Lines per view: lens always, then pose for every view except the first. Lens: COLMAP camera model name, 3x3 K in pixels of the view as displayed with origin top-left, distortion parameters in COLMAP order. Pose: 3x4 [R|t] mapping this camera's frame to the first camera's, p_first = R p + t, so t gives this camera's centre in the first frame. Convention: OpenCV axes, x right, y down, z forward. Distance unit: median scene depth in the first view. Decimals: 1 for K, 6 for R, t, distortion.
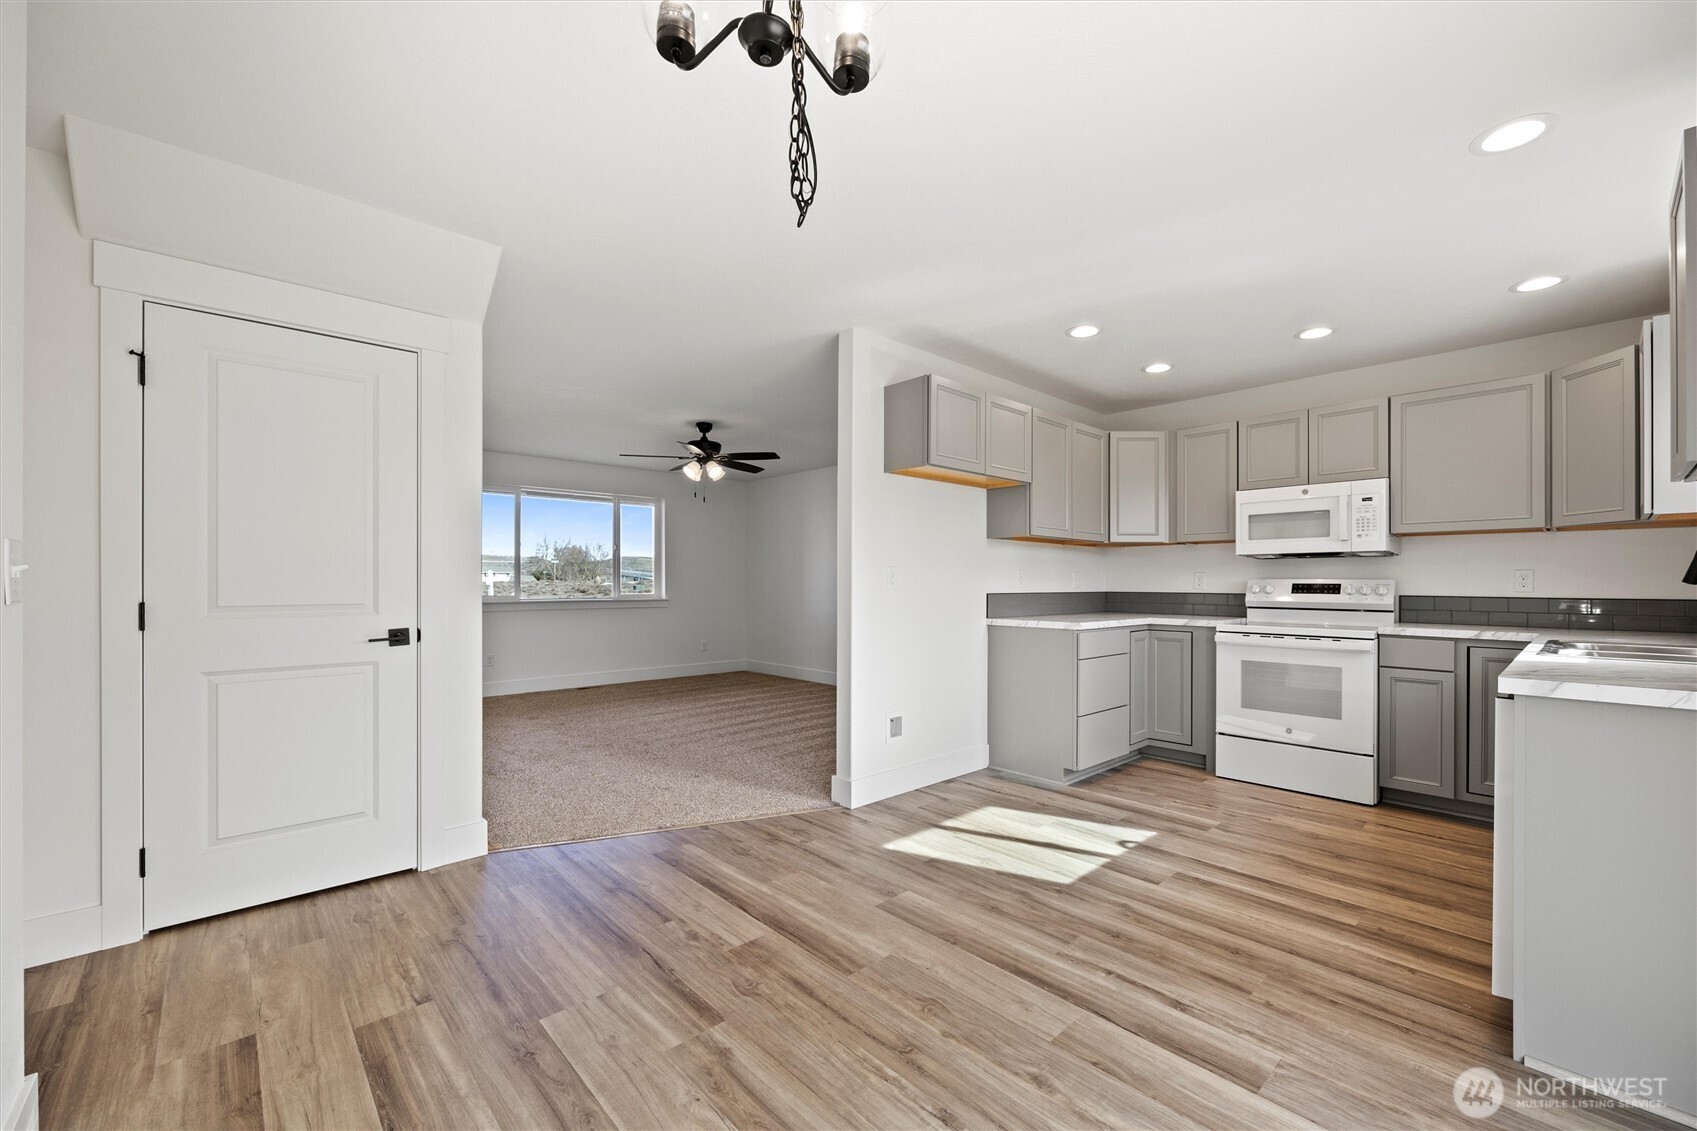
lens RADIAL K [[685.9, 0, 848.9], [0, 685.9, 577.2], [0, 0, 1]] dist [-0.000575, -0.000060]
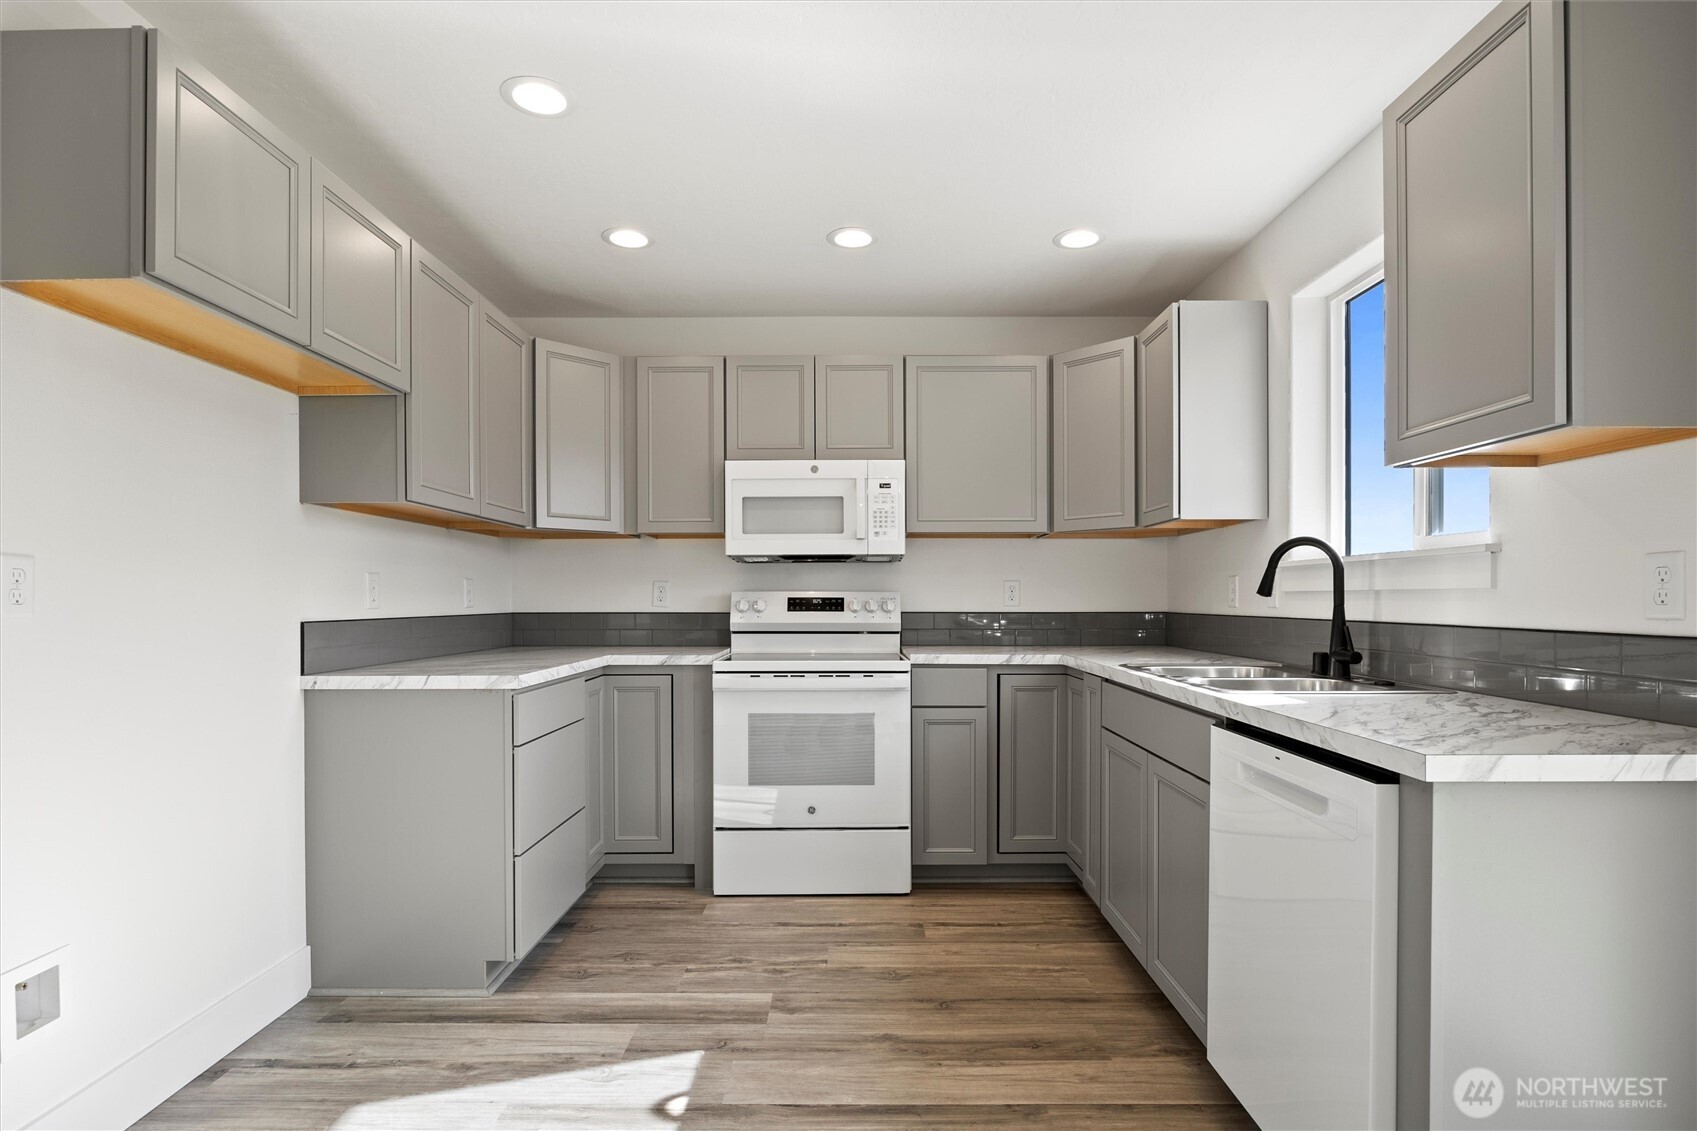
lens RADIAL K [[864.5, 0, 853.6], [0, 864.5, 604.1], [0, 0, 1]] dist [-0.006664, -0.000786]
pose [[0.678253, -0.010790, 0.734749, 0.029267], [-0.001664, 0.999867, 0.016219, 0.001519], [-0.734826, -0.012223, 0.678145, 0.364194]]
